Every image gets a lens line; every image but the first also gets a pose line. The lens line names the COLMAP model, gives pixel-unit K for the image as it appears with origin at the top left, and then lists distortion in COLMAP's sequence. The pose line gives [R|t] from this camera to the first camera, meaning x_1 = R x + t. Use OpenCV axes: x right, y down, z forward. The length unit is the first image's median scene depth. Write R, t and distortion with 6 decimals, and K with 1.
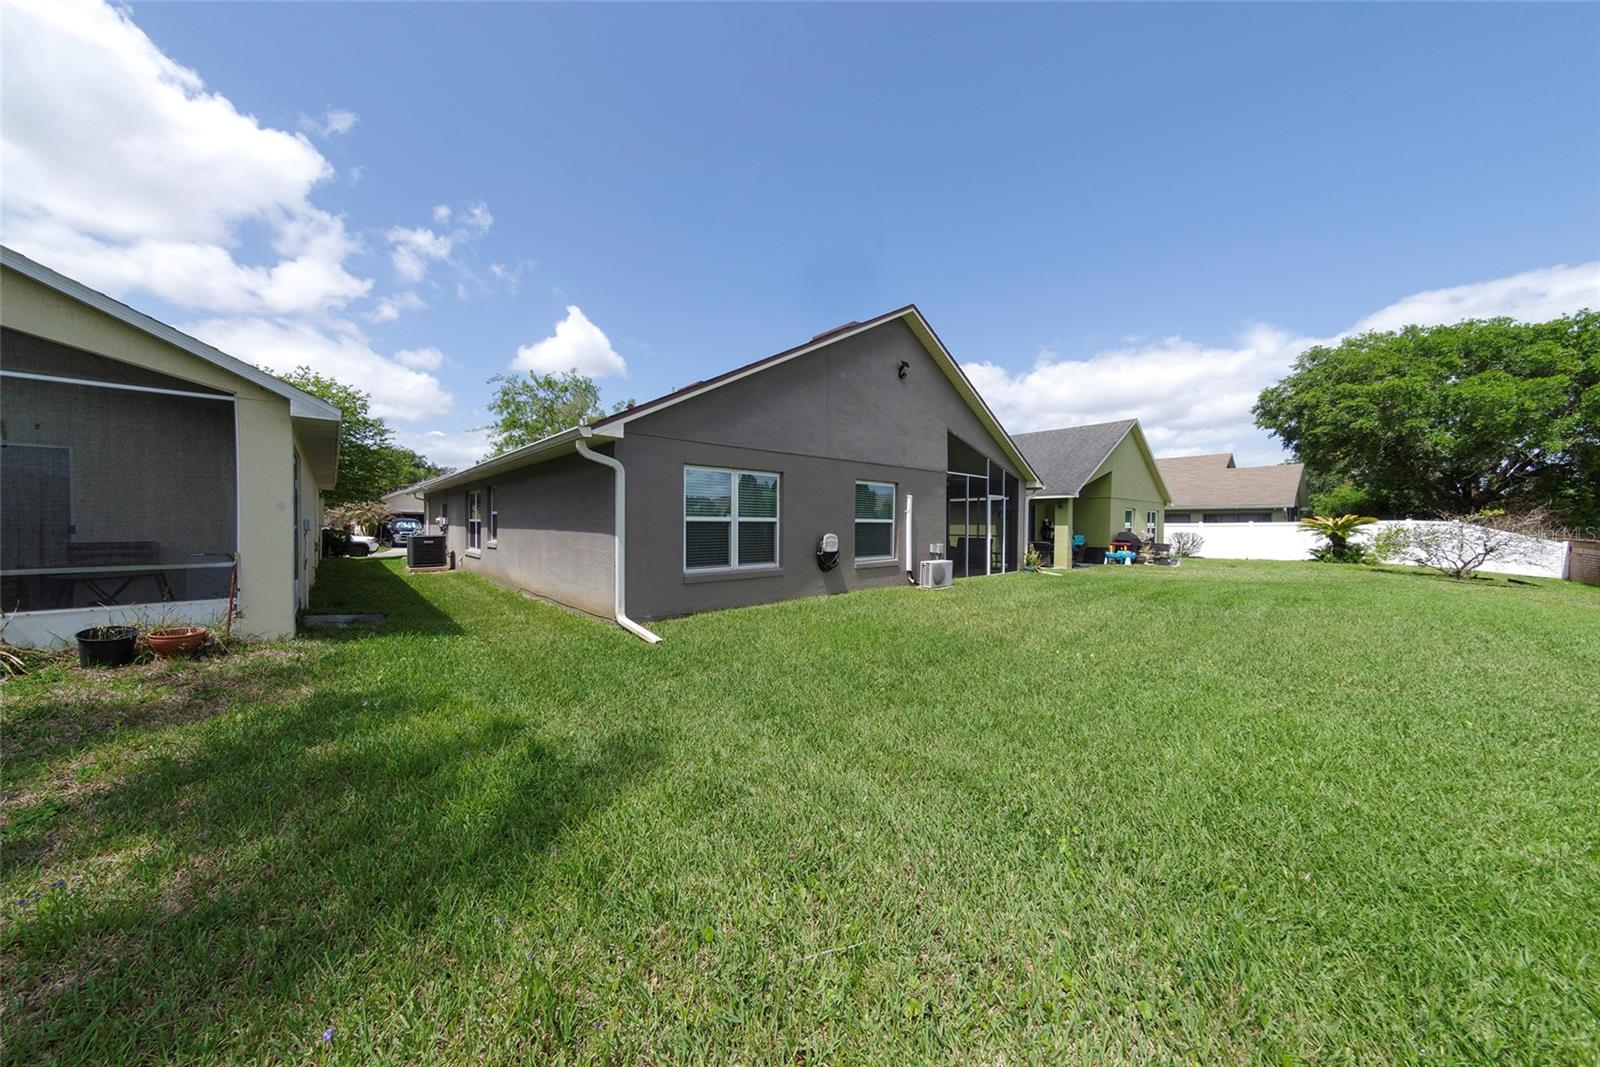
lens RADIAL K [[509.0, 0, 800.0], [0, 509.0, 533.5], [0, 0, 1]] dist [-0.000345, -0.000008]
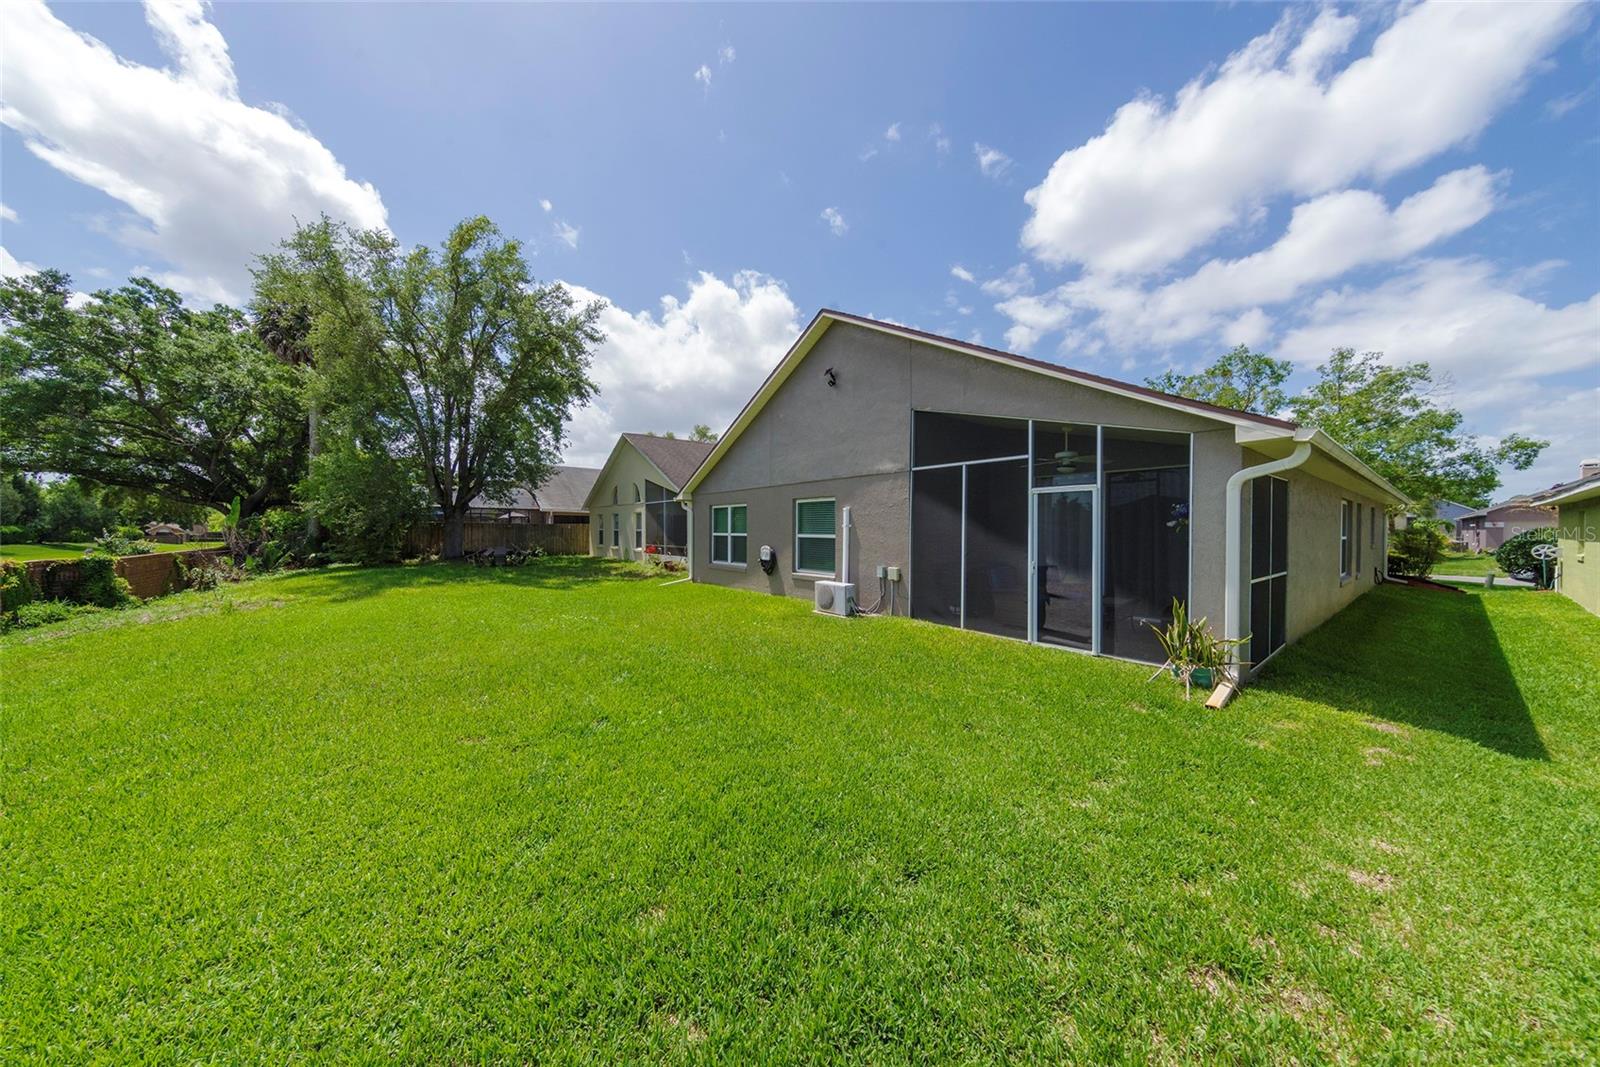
lens RADIAL K [[509.0, 0, 800.0], [0, 509.0, 533.5], [0, 0, 1]] dist [-0.000345, -0.000008]
pose [[-0.064947, -0.002540, -0.997885, 1.241720], [-0.029163, 0.999574, -0.000647, -0.029116], [0.997462, 0.029059, -0.064994, 1.088704]]
